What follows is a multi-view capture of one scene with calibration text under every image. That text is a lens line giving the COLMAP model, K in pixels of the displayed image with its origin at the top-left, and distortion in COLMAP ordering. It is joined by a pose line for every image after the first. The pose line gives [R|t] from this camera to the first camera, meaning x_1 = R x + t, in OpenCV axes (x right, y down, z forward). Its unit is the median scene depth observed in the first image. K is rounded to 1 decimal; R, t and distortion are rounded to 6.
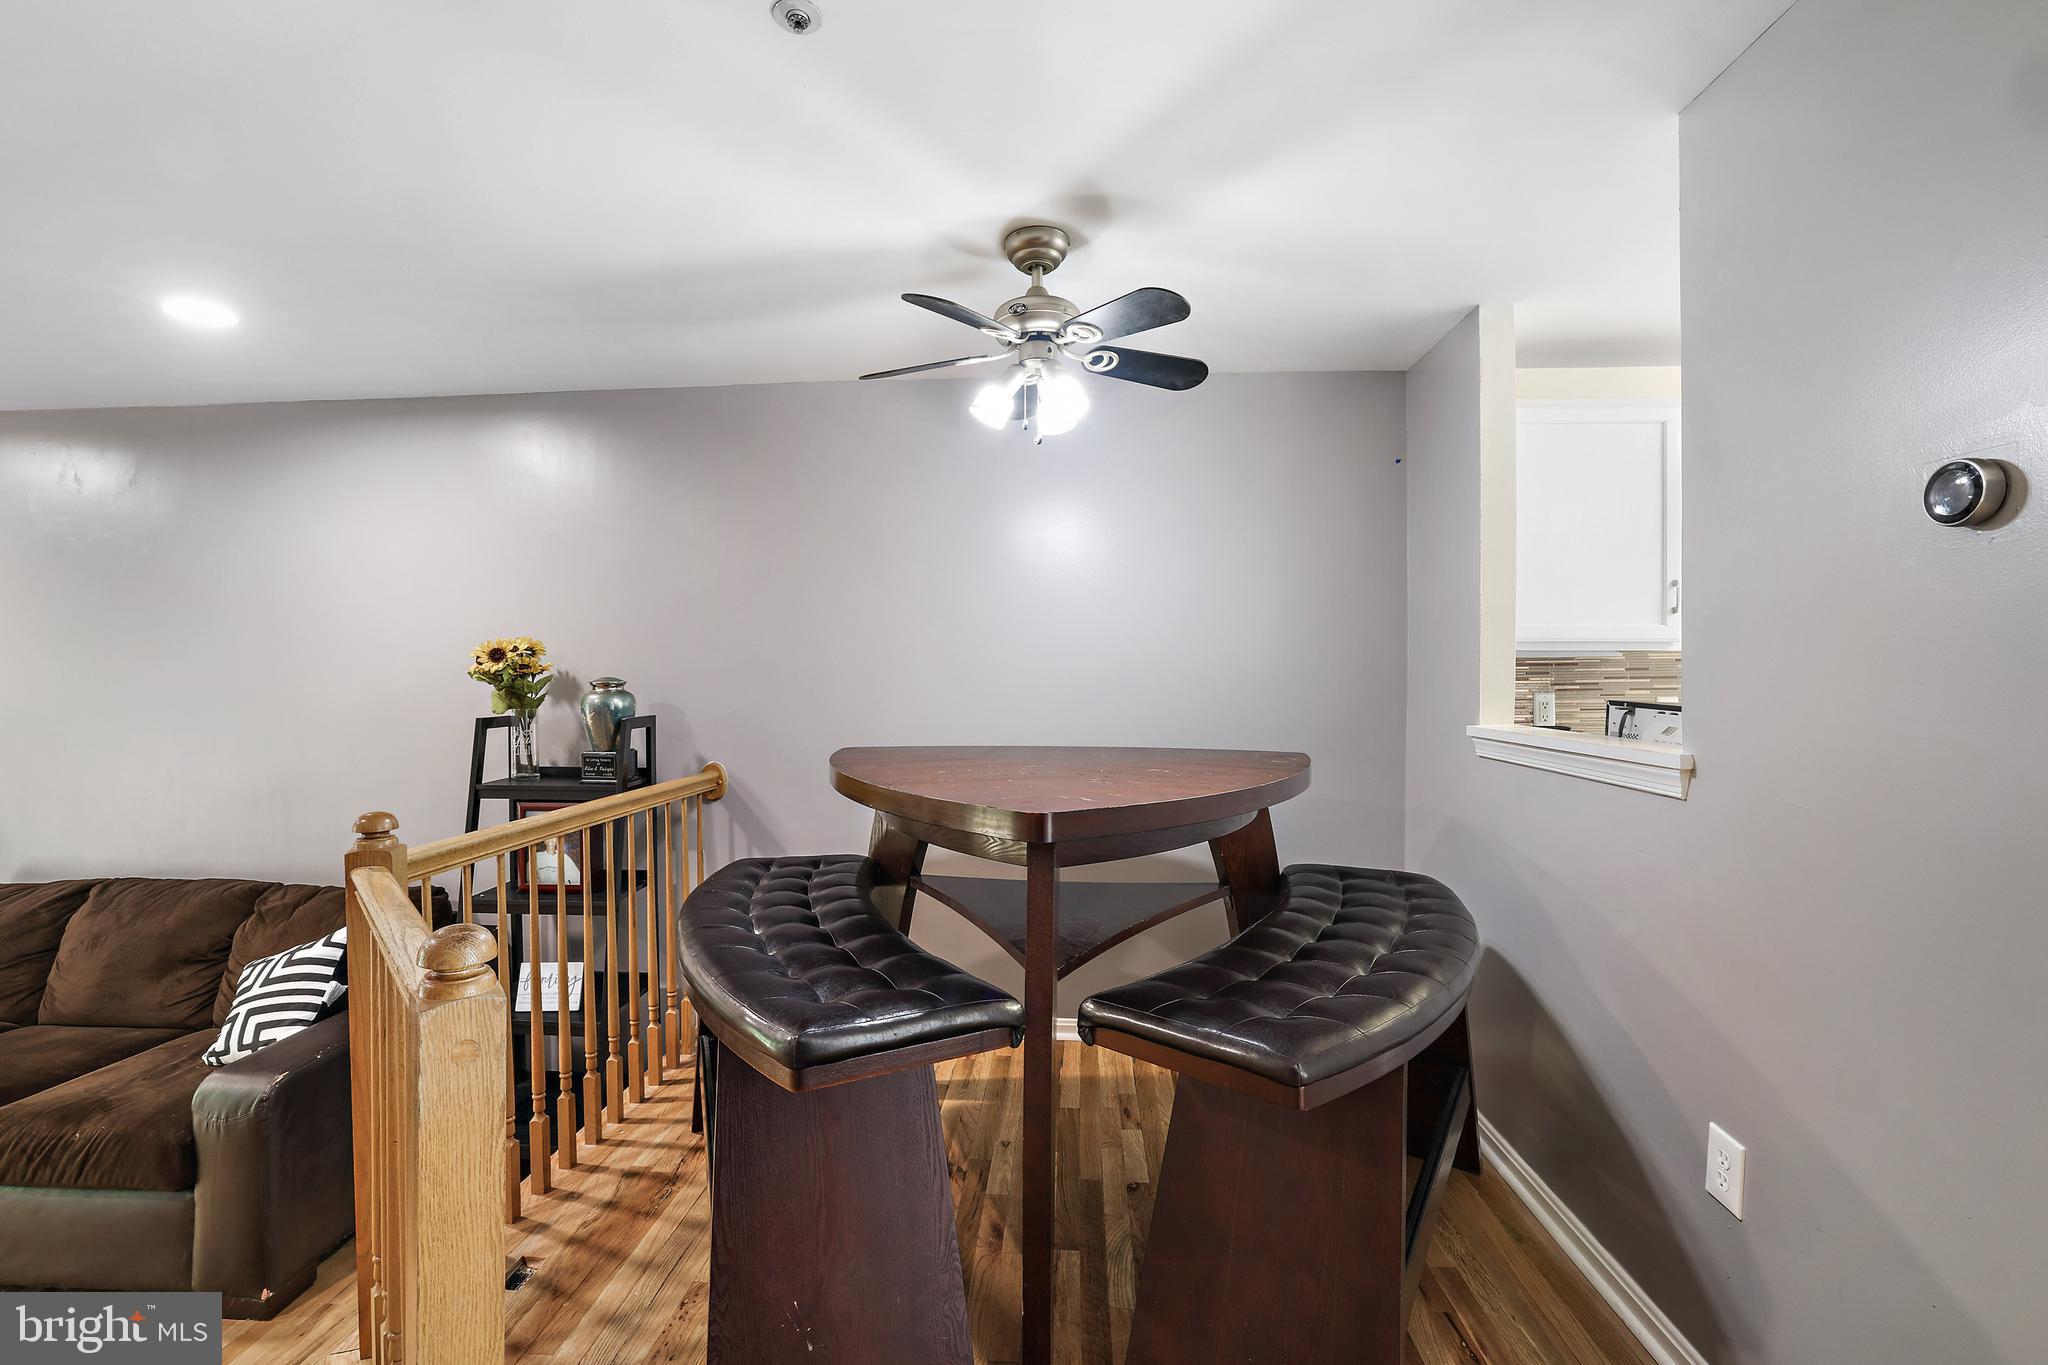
lens RADIAL K [[888.3, 0, 991.6], [0, 888.3, 675.0], [0, 0, 1]] dist [-0.029618, 0.012398]
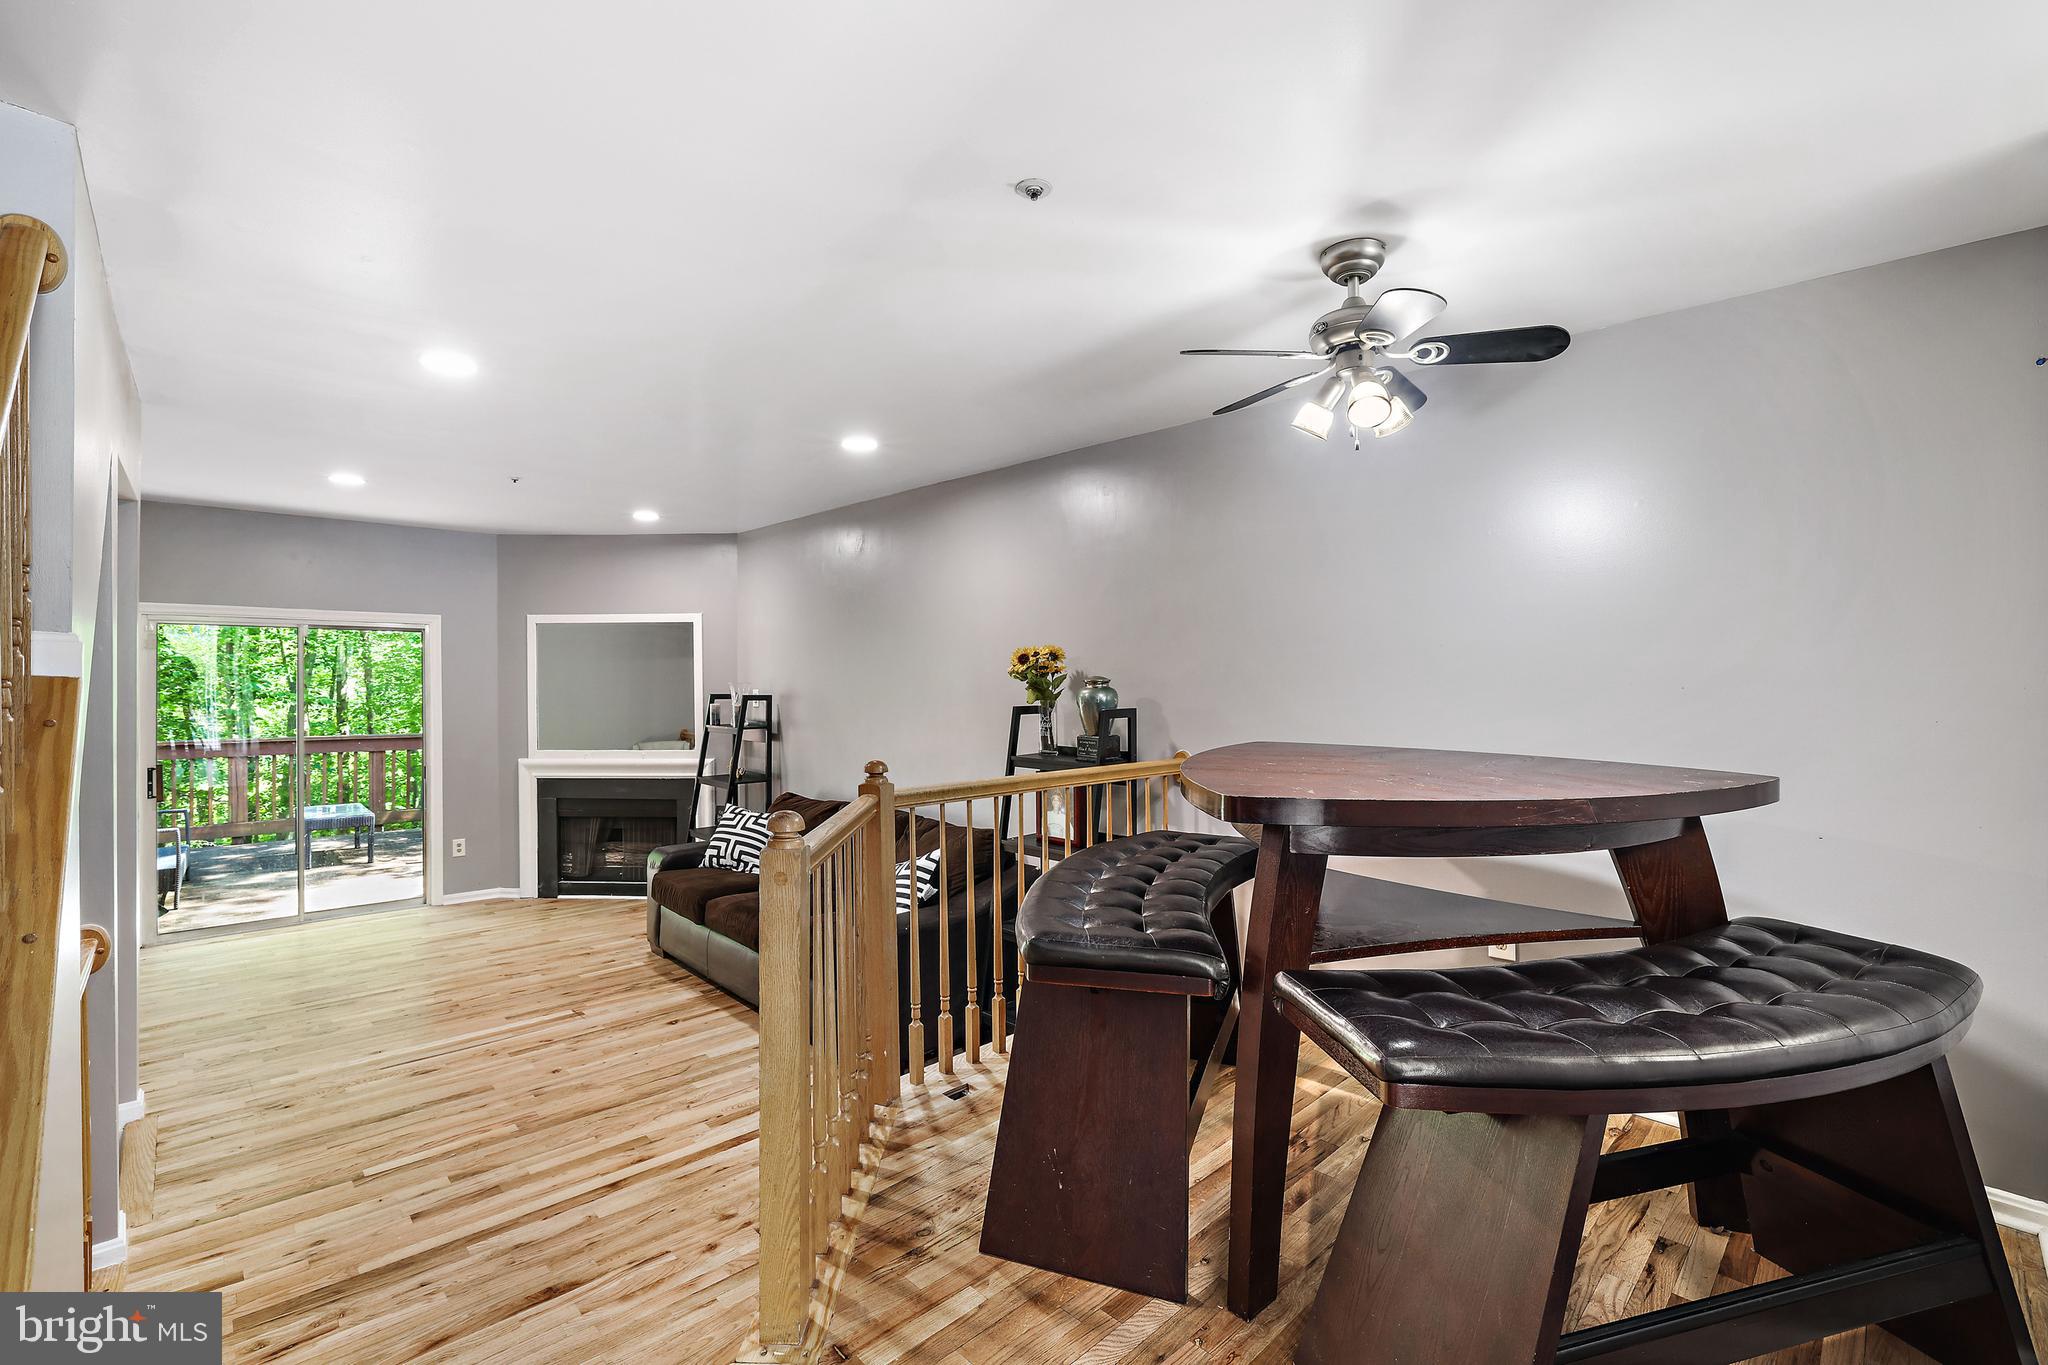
lens RADIAL K [[888.3, 0, 1018.4], [0, 888.3, 673.5], [0, 0, 1]] dist [-0.029618, 0.012398]
pose [[0.754658, 0.002196, -0.656115, 0.325340], [-0.004043, 0.999991, -0.001304, 0.000581], [0.656106, 0.003636, 0.754660, -0.020032]]
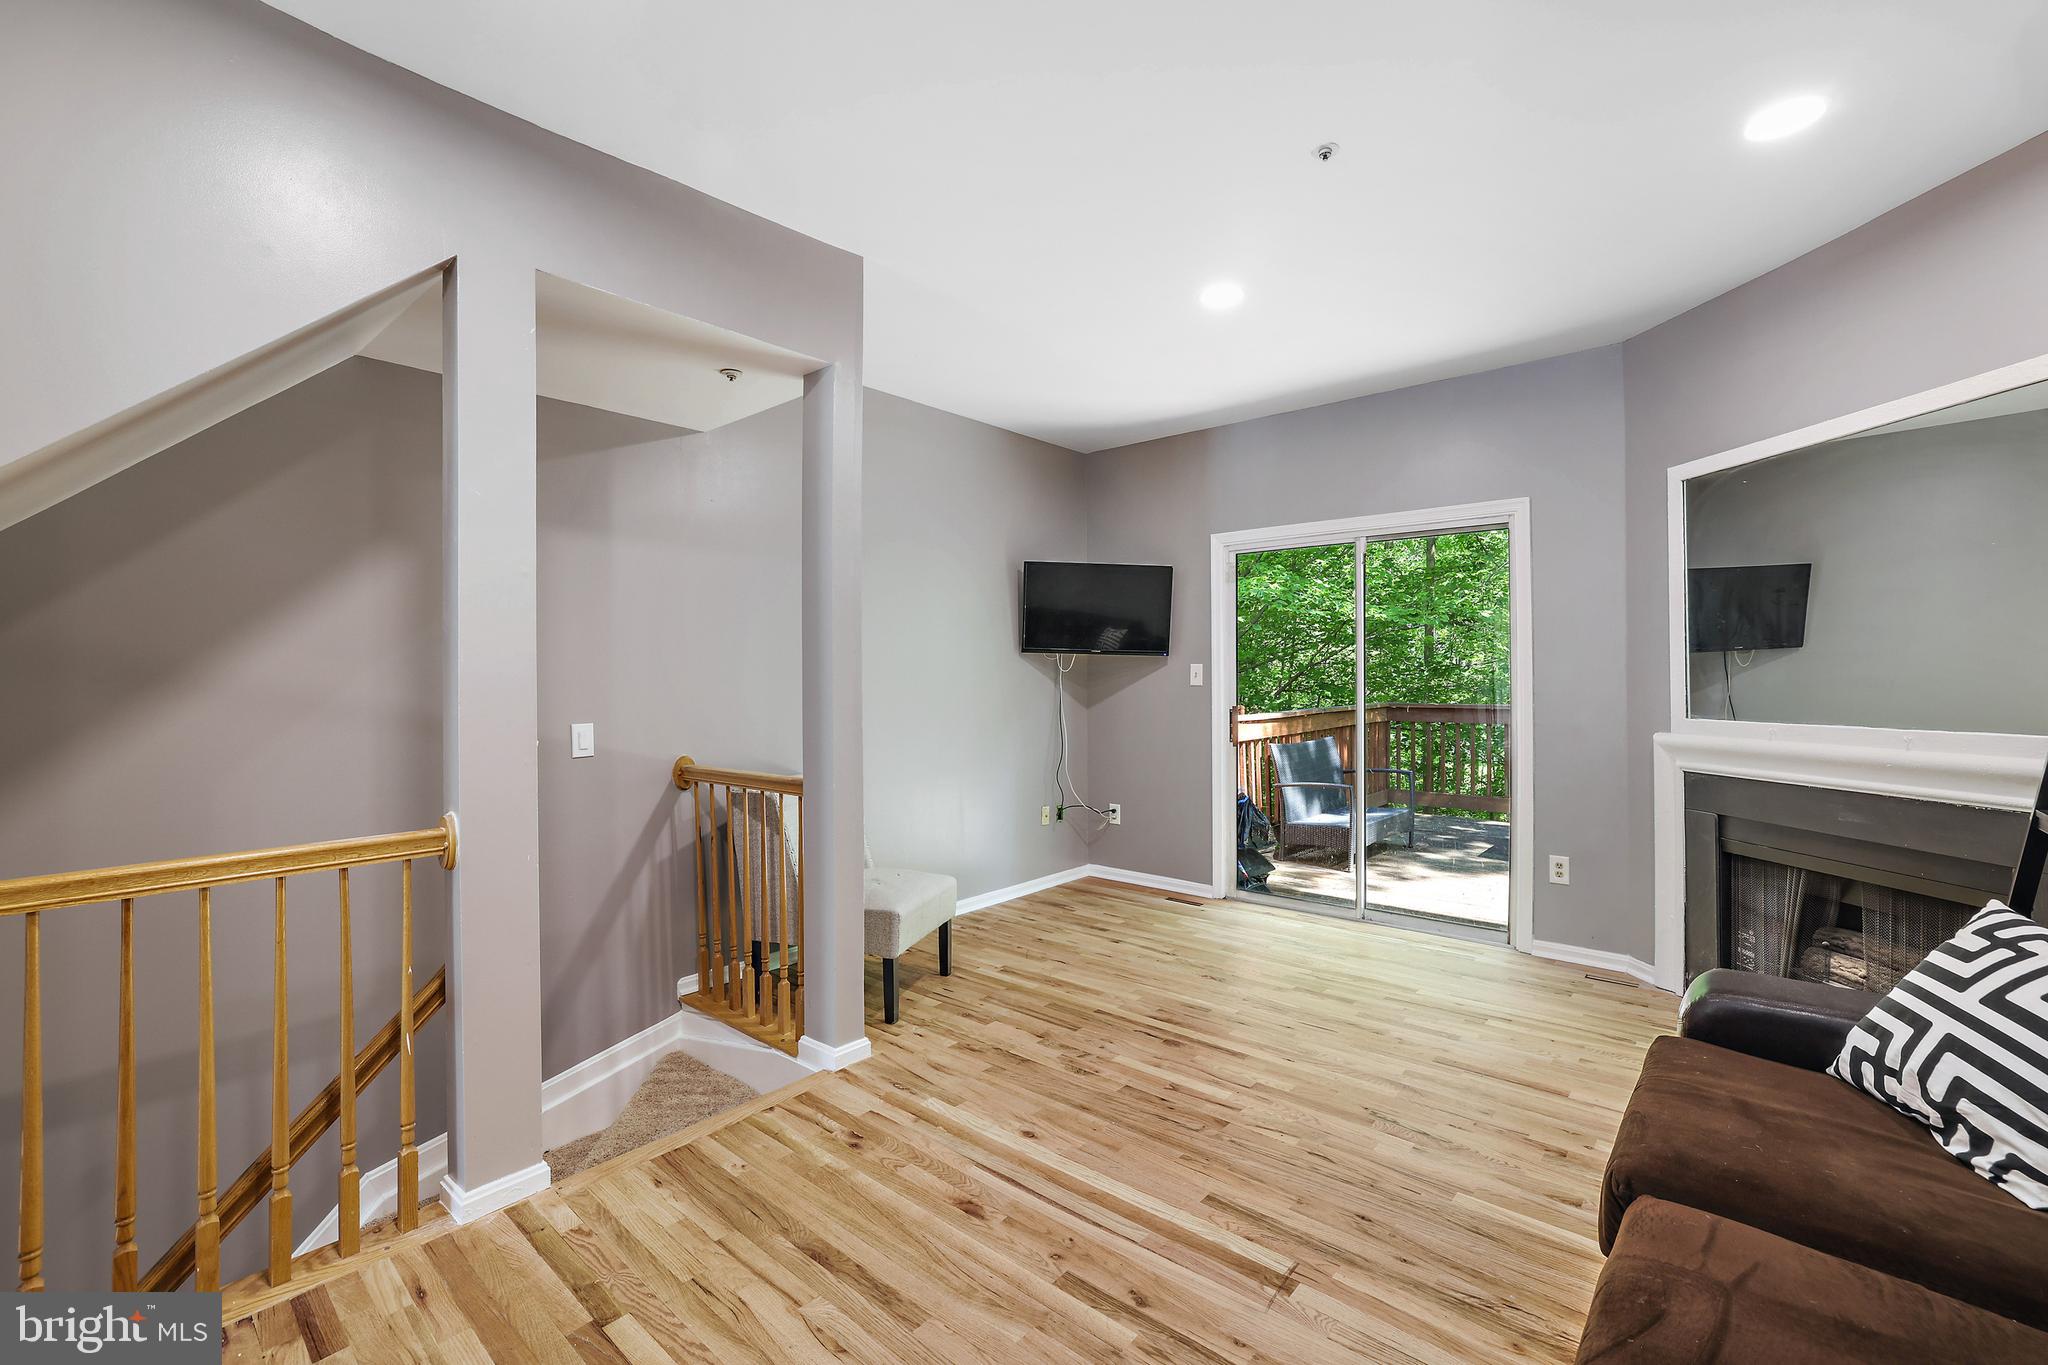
lens RADIAL K [[888.3, 0, 1014.5], [0, 888.3, 706.0], [0, 0, 1]] dist [-0.029618, 0.012398]
pose [[-0.581640, 0.028372, -0.812951, -0.628363], [0.003099, 0.999462, 0.032664, 0.145125], [0.813440, 0.016480, -0.581415, 0.847329]]
